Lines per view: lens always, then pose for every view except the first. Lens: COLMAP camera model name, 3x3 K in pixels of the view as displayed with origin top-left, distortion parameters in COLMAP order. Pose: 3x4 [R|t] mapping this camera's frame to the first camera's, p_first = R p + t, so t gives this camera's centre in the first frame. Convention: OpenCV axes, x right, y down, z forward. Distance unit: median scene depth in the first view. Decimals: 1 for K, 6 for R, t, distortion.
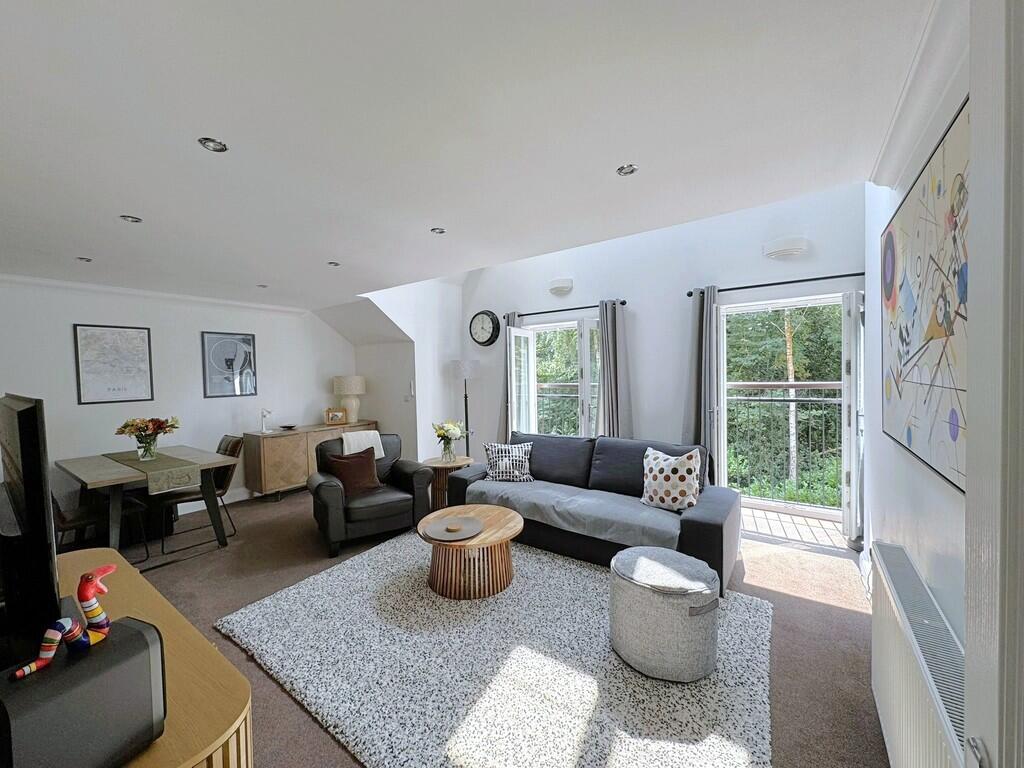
lens RADIAL K [[403.3, 0, 512.0], [0, 403.3, 384.0], [0, 0, 1]] dist [-0.000095, -0.000091]
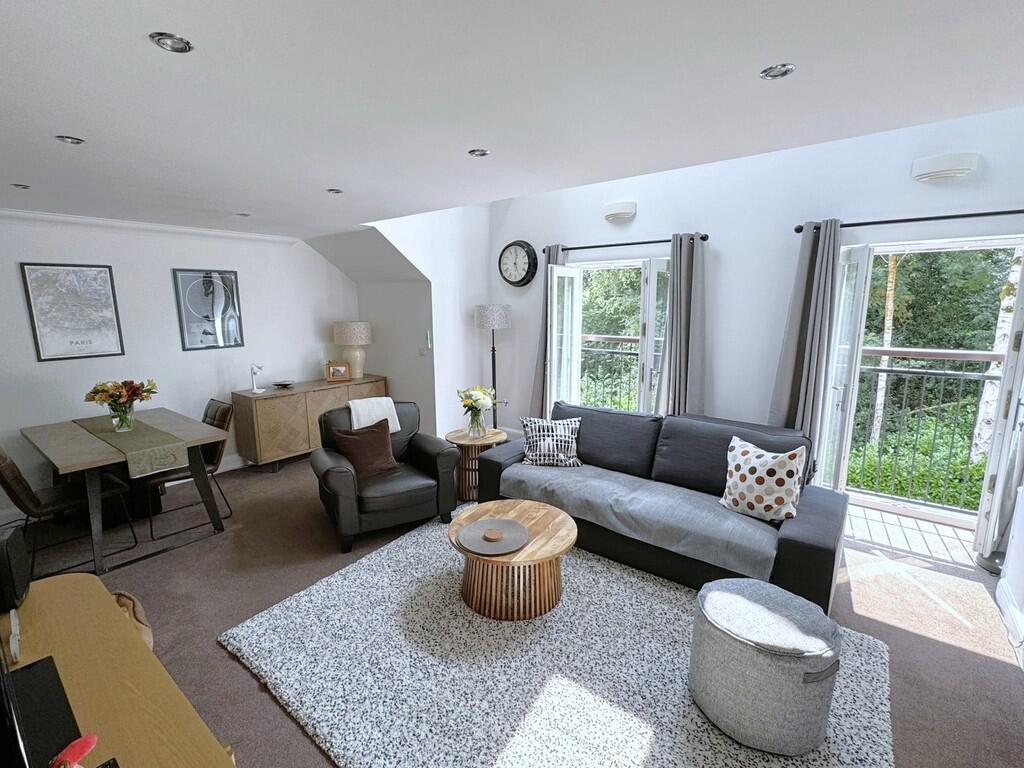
lens RADIAL K [[476.1, 0, 512.0], [0, 476.1, 384.0], [0, 0, 1]] dist [-0.000535, 0.000013]
pose [[0.998744, 0.024281, -0.043839, -0.058259], [-0.017656, 0.989182, 0.145630, -0.073054], [0.046901, -0.144673, 0.988367, 0.074491]]
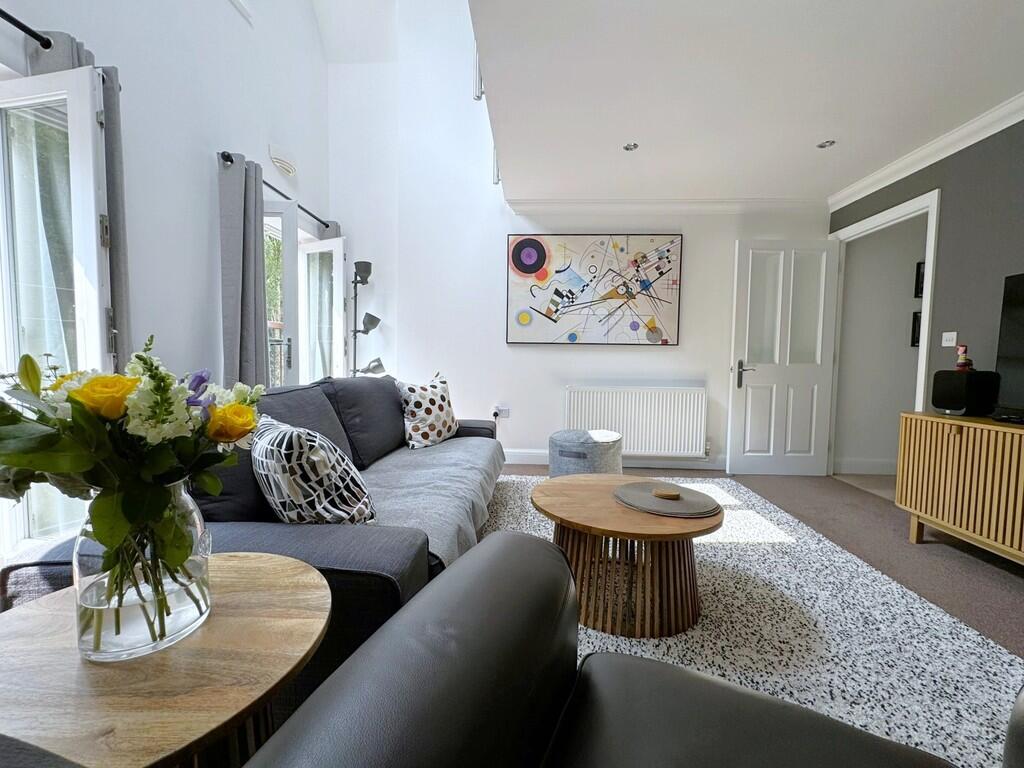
lens RADIAL K [[420.7, 0, 512.0], [0, 420.7, 384.0], [0, 0, 1]] dist [-0.000664, -0.000206]
pose [[-0.532602, -0.037282, 0.845544, -0.444412], [0.017713, 0.998320, 0.055176, 0.124258], [-0.846180, 0.044364, -0.531047, 1.242406]]
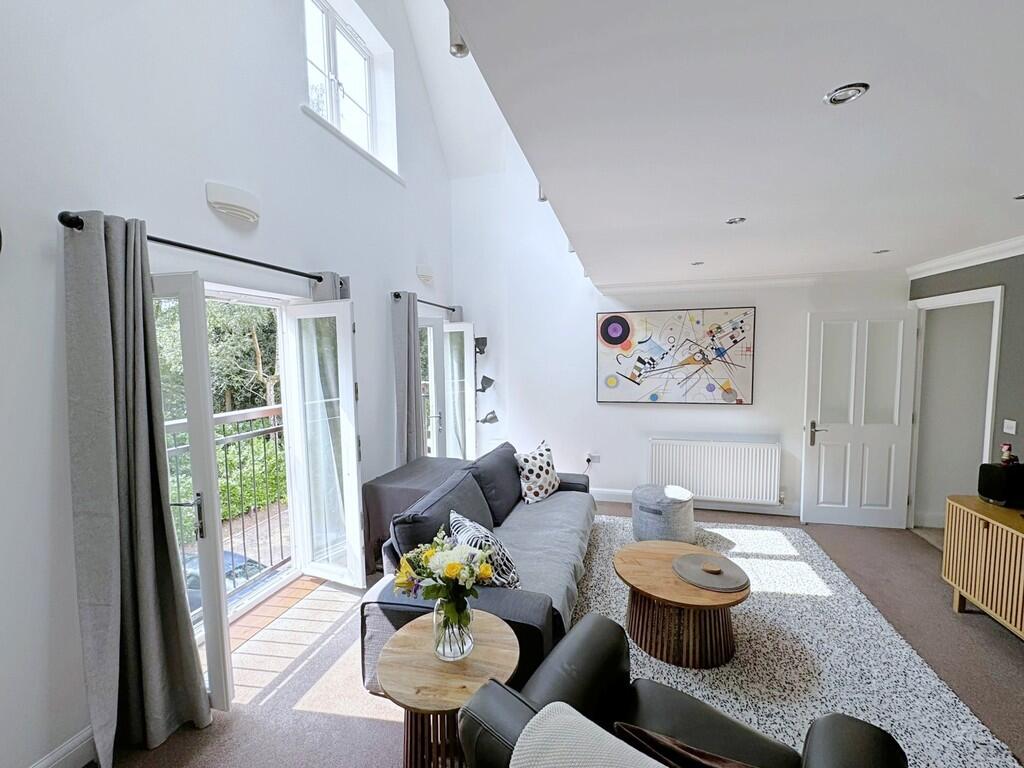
lens RADIAL K [[420.7, 0, 512.0], [0, 420.7, 384.0], [0, 0, 1]] dist [-0.000664, -0.000206]
pose [[-0.338424, -0.048957, 0.939719, -0.671615], [0.046820, 0.996533, 0.068778, -0.097001], [-0.939828, 0.067274, -0.334959, 1.366162]]
